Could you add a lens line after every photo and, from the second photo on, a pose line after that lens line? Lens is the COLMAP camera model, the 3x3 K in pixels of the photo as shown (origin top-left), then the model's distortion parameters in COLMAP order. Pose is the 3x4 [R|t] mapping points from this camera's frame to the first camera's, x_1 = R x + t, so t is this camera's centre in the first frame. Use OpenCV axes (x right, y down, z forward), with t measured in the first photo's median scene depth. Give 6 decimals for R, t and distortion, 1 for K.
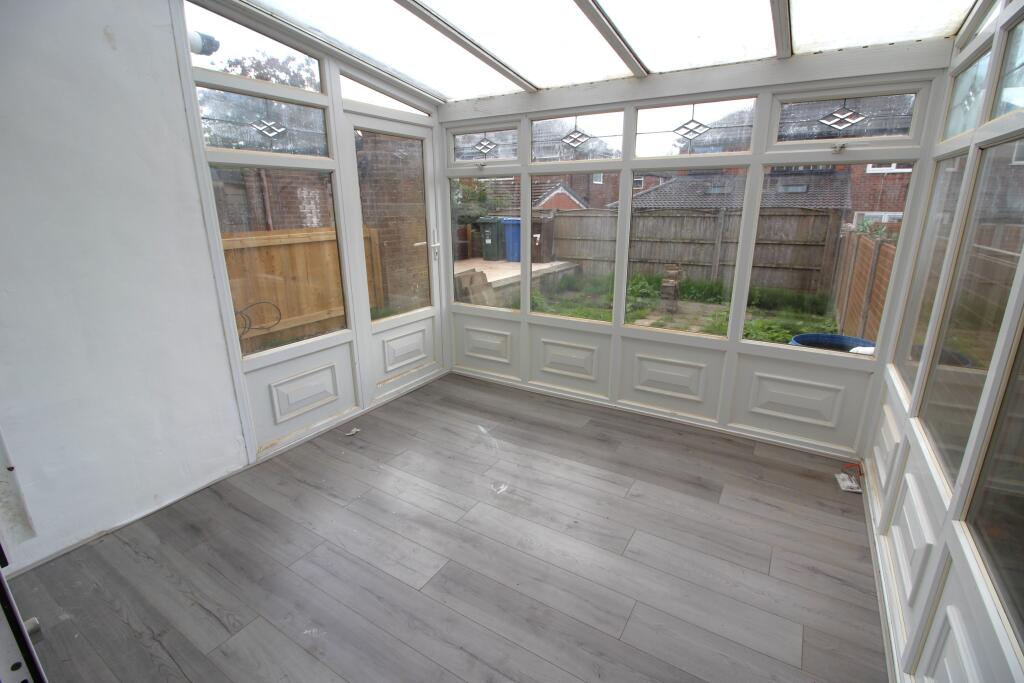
lens RADIAL K [[478.5, 0, 513.2], [0, 478.5, 344.0], [0, 0, 1]] dist [-0.010245, -0.001376]
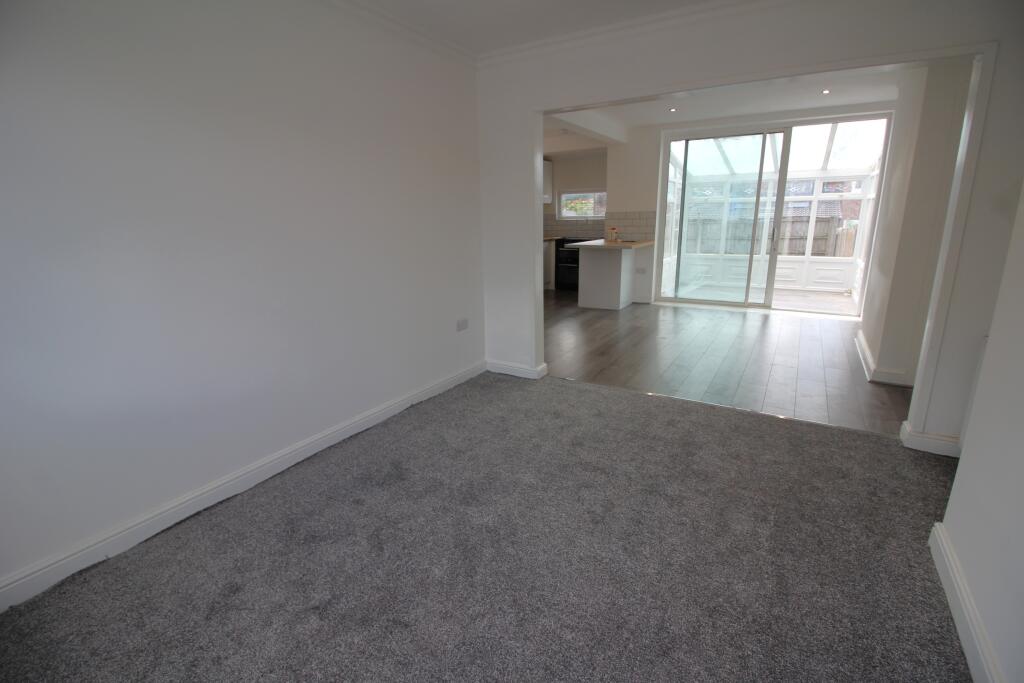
lens RADIAL K [[478.5, 0, 512.0], [0, 478.5, 342.1], [0, 0, 1]] dist [-0.010245, -0.001376]
pose [[0.999881, -0.010971, 0.010846, -1.193588], [0.011341, 0.999335, -0.034648, 0.502735], [-0.010459, 0.034767, 0.999341, -1.622642]]
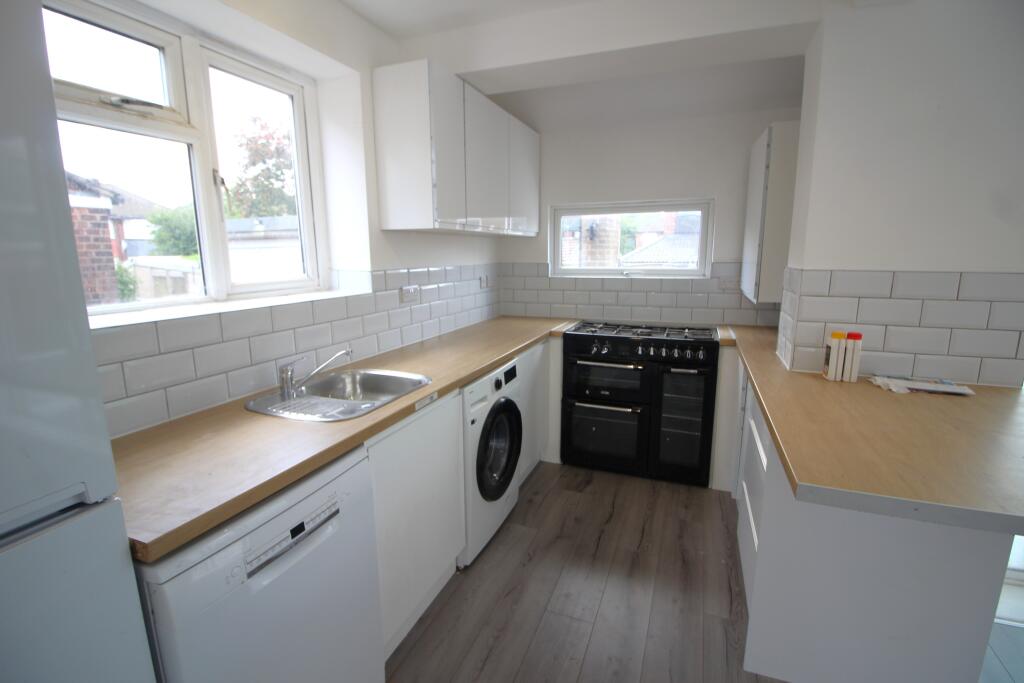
lens RADIAL K [[478.5, 0, 511.3], [0, 478.5, 340.3], [0, 0, 1]] dist [-0.010245, -0.001376]
pose [[0.985350, -0.025257, 0.168665, -1.180710], [0.043910, 0.993203, -0.107799, 0.003644], [-0.164796, 0.113626, 0.979761, -0.063603]]
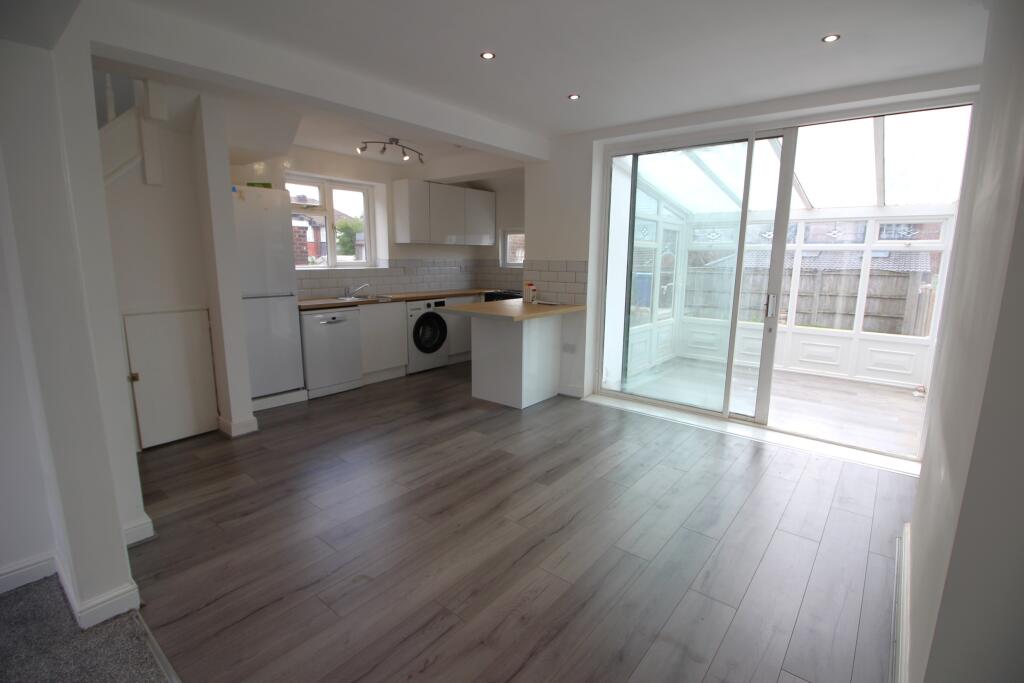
lens RADIAL K [[478.5, 0, 514.6], [0, 478.5, 342.2], [0, 0, 1]] dist [-0.010245, -0.001376]
pose [[0.991945, 0.040814, -0.119916, -0.609798], [-0.054251, 0.992337, -0.111016, 0.276492], [0.114466, 0.116627, 0.986557, -0.958813]]
